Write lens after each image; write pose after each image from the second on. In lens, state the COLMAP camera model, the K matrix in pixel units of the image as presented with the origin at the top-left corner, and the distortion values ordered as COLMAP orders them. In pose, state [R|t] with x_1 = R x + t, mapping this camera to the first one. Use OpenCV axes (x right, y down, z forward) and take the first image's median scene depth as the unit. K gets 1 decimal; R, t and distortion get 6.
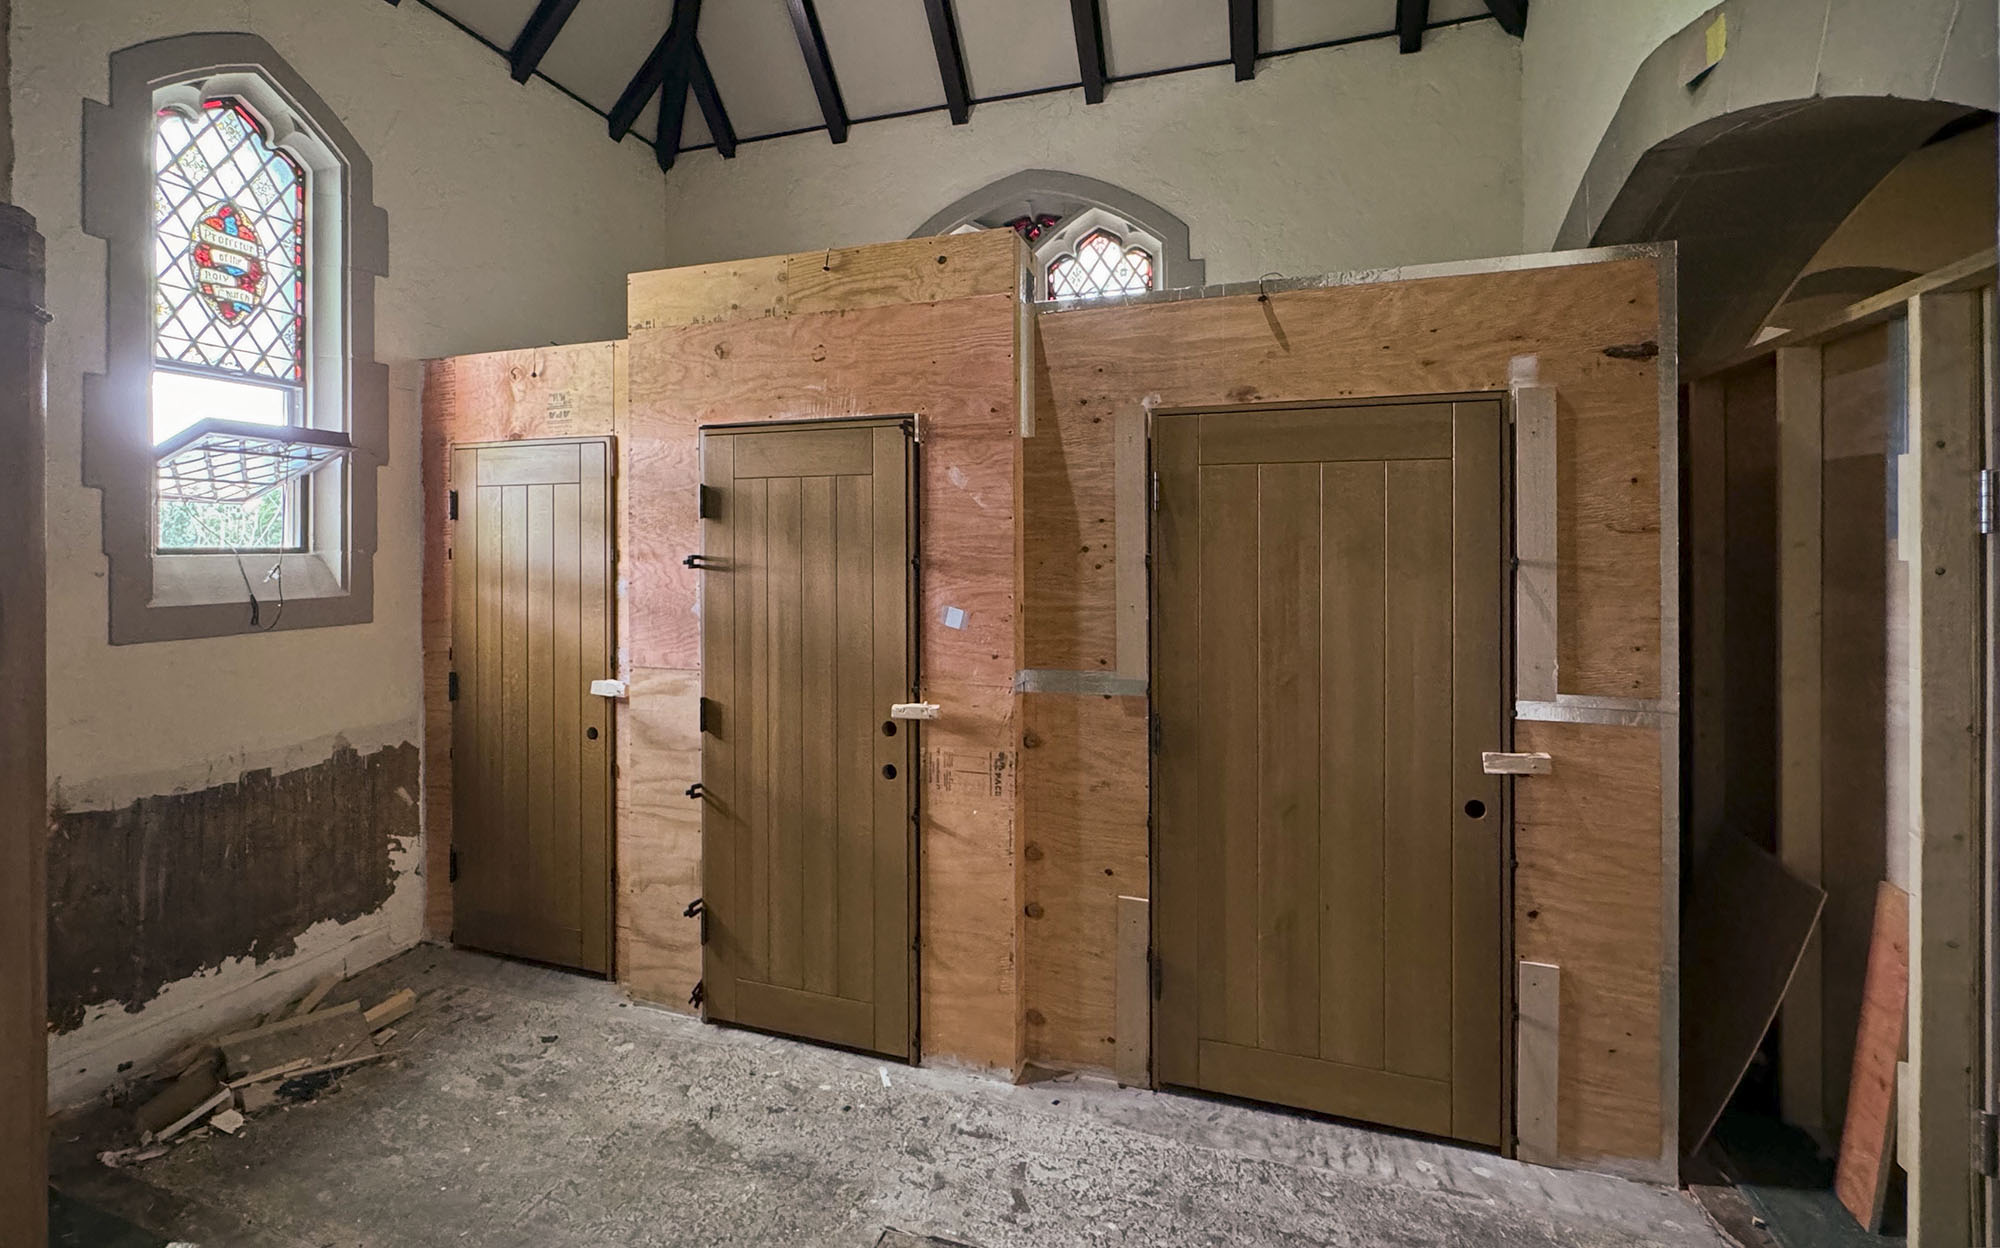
lens RADIAL K [[815.4, 0, 1002.4], [0, 815.4, 551.0], [0, 0, 1]] dist [-0.000565, 0.000011]
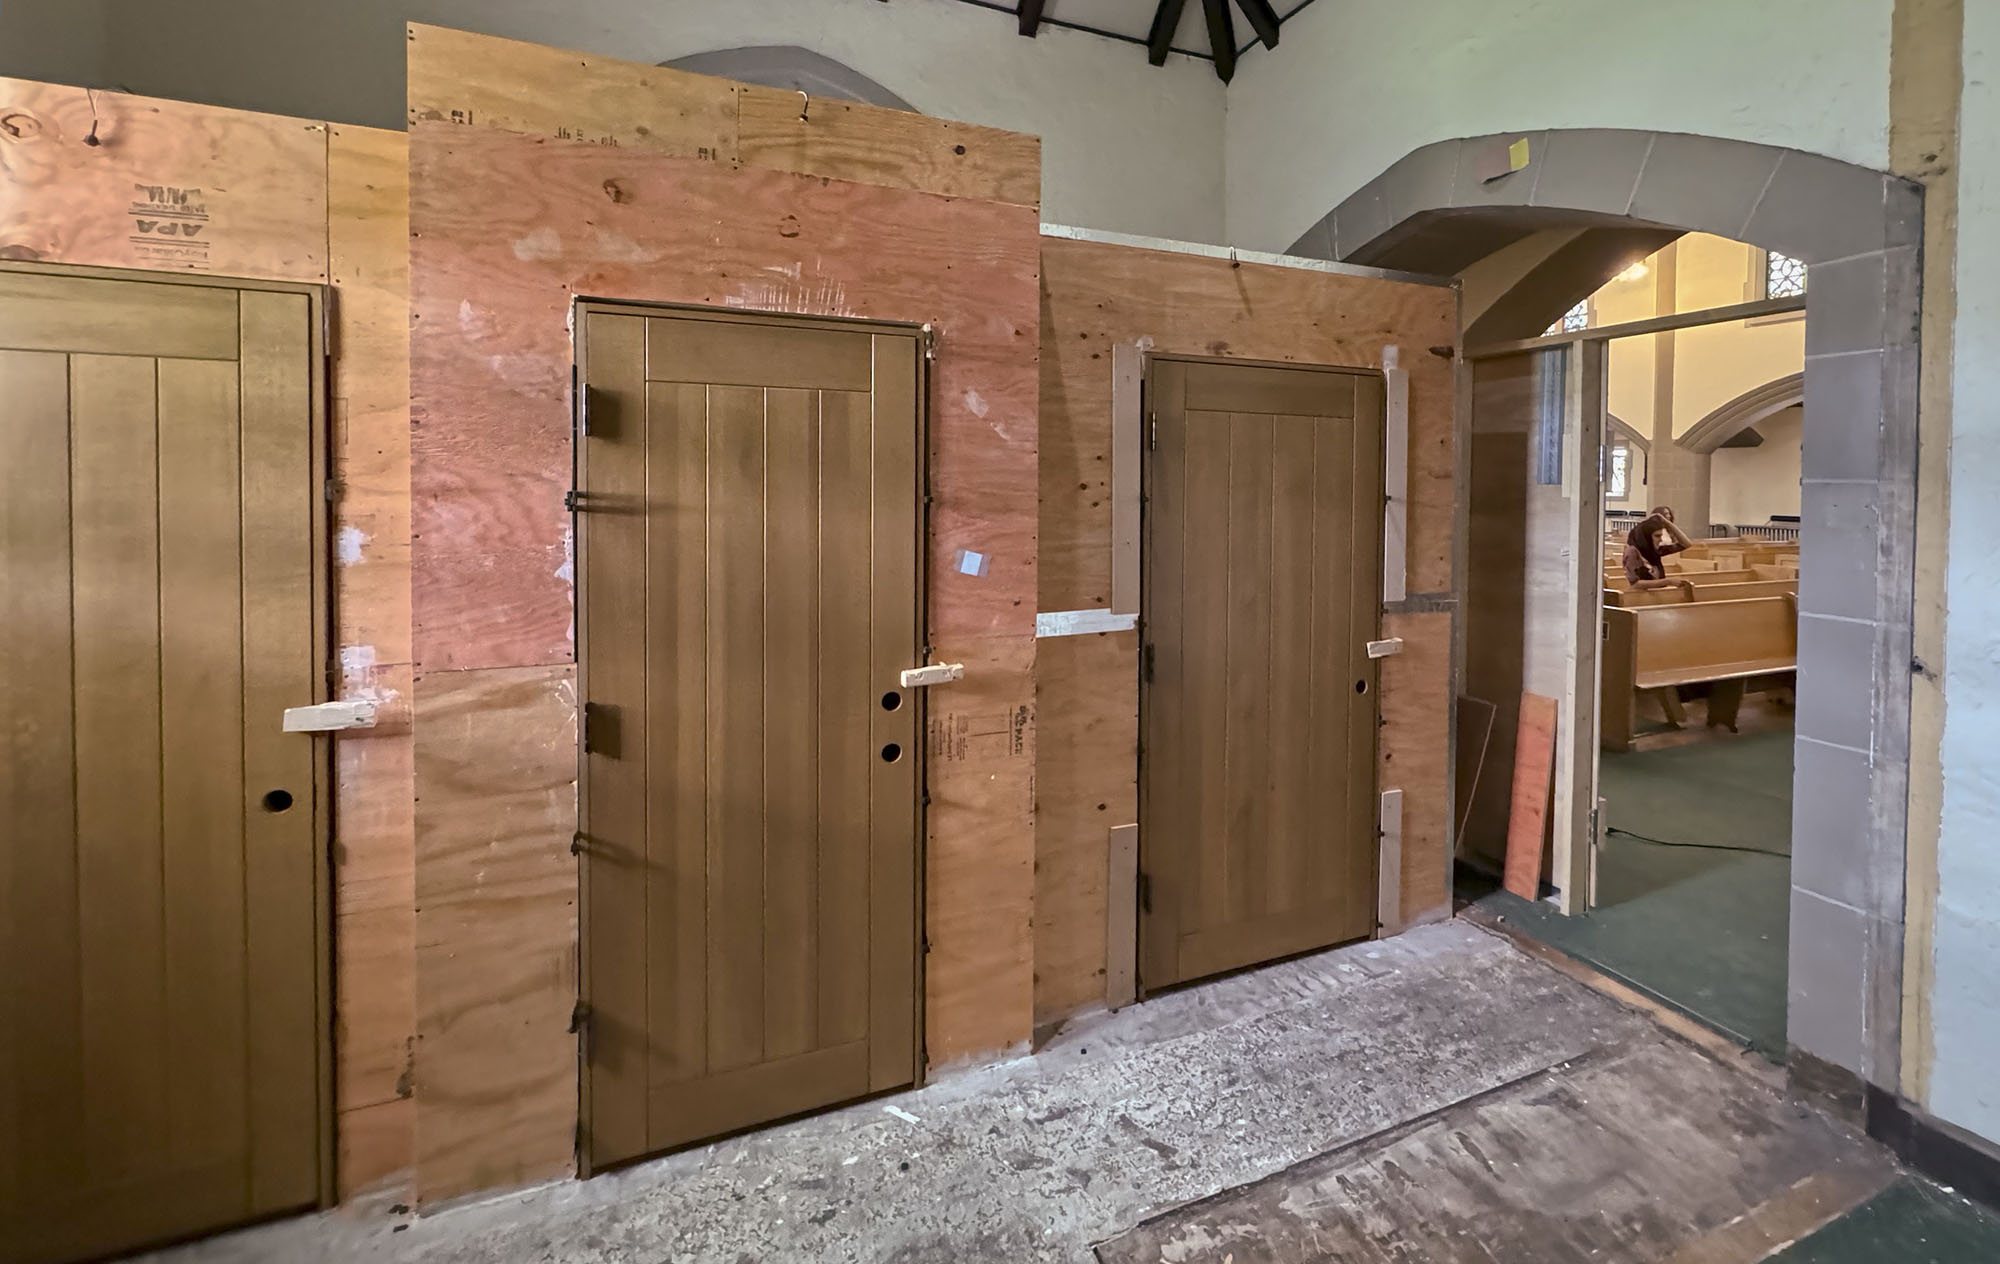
lens RADIAL K [[833.8, 0, 1002.1], [0, 833.8, 506.4], [0, 0, 1]] dist [0.000086, 0.000341]
pose [[0.769568, -0.007476, 0.638521, -0.608584], [-0.005619, 0.999813, 0.018478, 0.003693], [-0.638540, -0.017808, 0.769383, 0.286328]]
